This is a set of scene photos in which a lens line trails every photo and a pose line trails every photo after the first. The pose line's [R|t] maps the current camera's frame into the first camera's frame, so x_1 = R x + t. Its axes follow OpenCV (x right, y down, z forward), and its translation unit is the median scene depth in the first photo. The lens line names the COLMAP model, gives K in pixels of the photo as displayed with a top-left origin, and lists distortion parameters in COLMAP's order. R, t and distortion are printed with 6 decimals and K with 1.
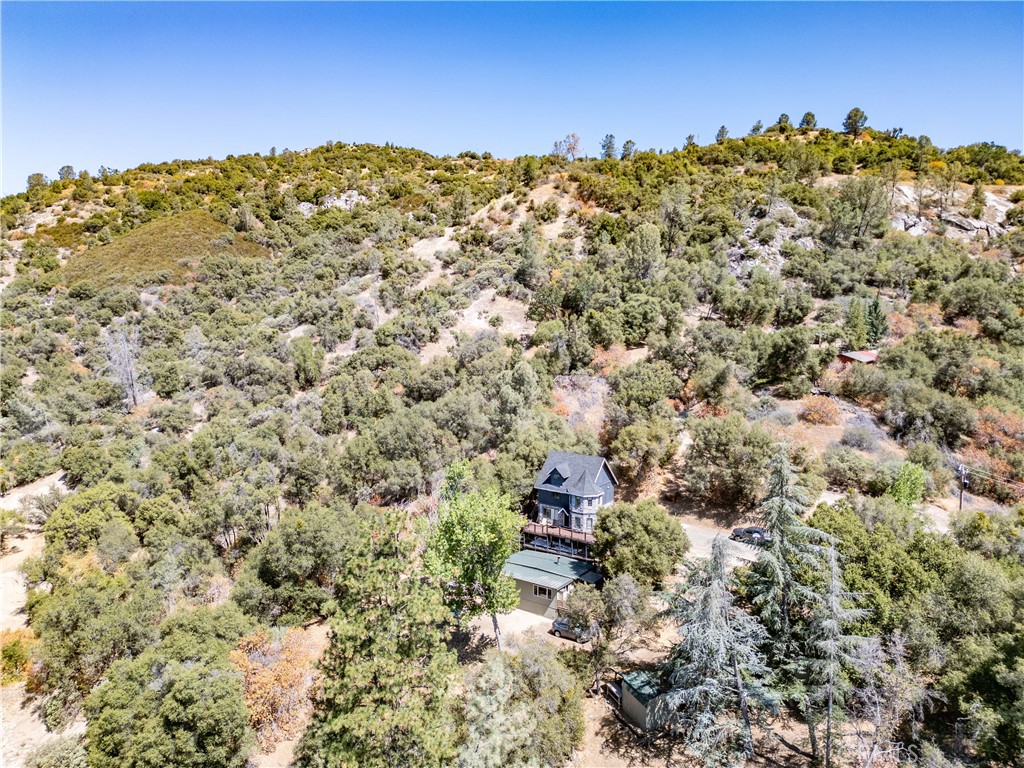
lens RADIAL K [[743.0, 0, 501.3], [0, 743.0, 383.2], [0, 0, 1]] dist [0.062959, -0.055921]
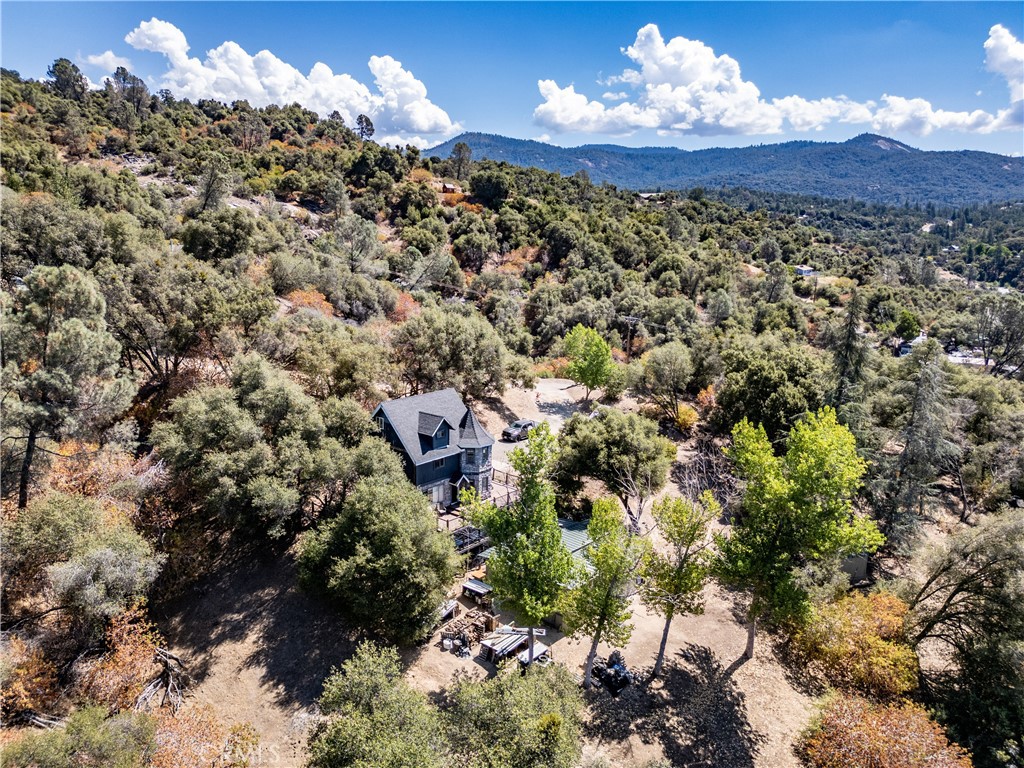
lens RADIAL K [[743.0, 0, 512.1], [0, 743.0, 399.6], [0, 0, 1]] dist [0.062959, -0.055921]
pose [[0.067616, -0.215678, 0.974121, -0.209517], [0.089245, 0.973749, 0.209401, -0.010209], [-0.993712, 0.072777, 0.085089, 0.359469]]
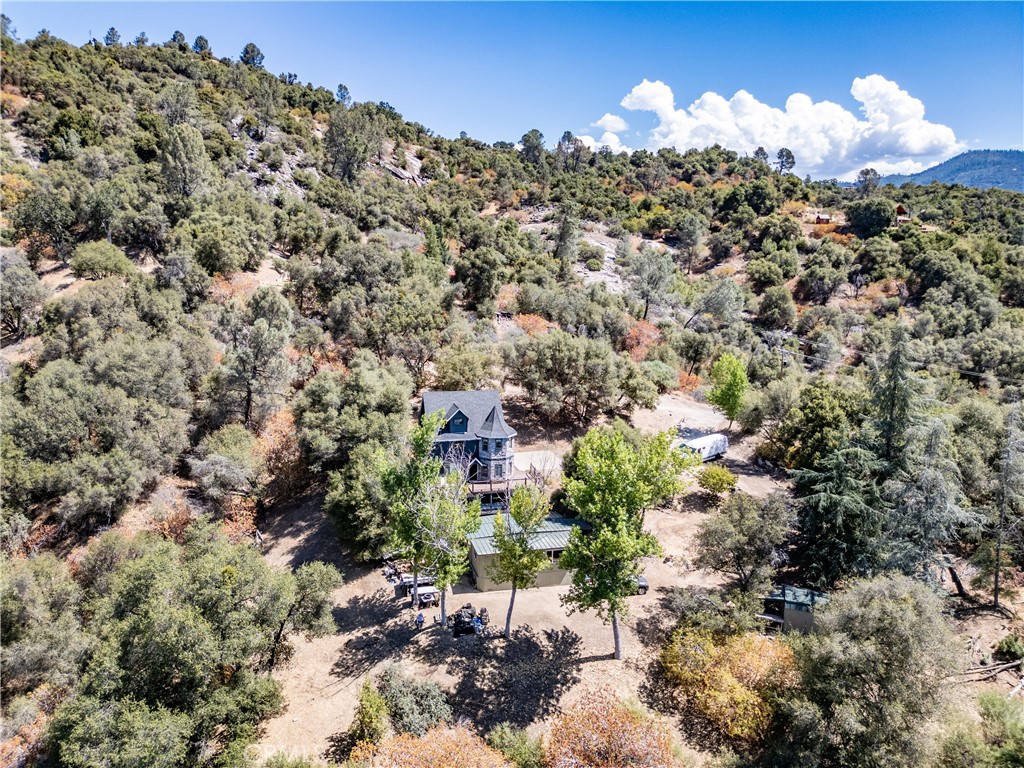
lens RADIAL K [[743.0, 0, 499.7], [0, 743.0, 393.2], [0, 0, 1]] dist [0.062959, -0.055921]
pose [[0.642498, -0.126499, 0.755774, -0.196011], [0.069577, 0.991837, 0.106861, 0.006569], [-0.763122, -0.016074, 0.646055, 0.187716]]
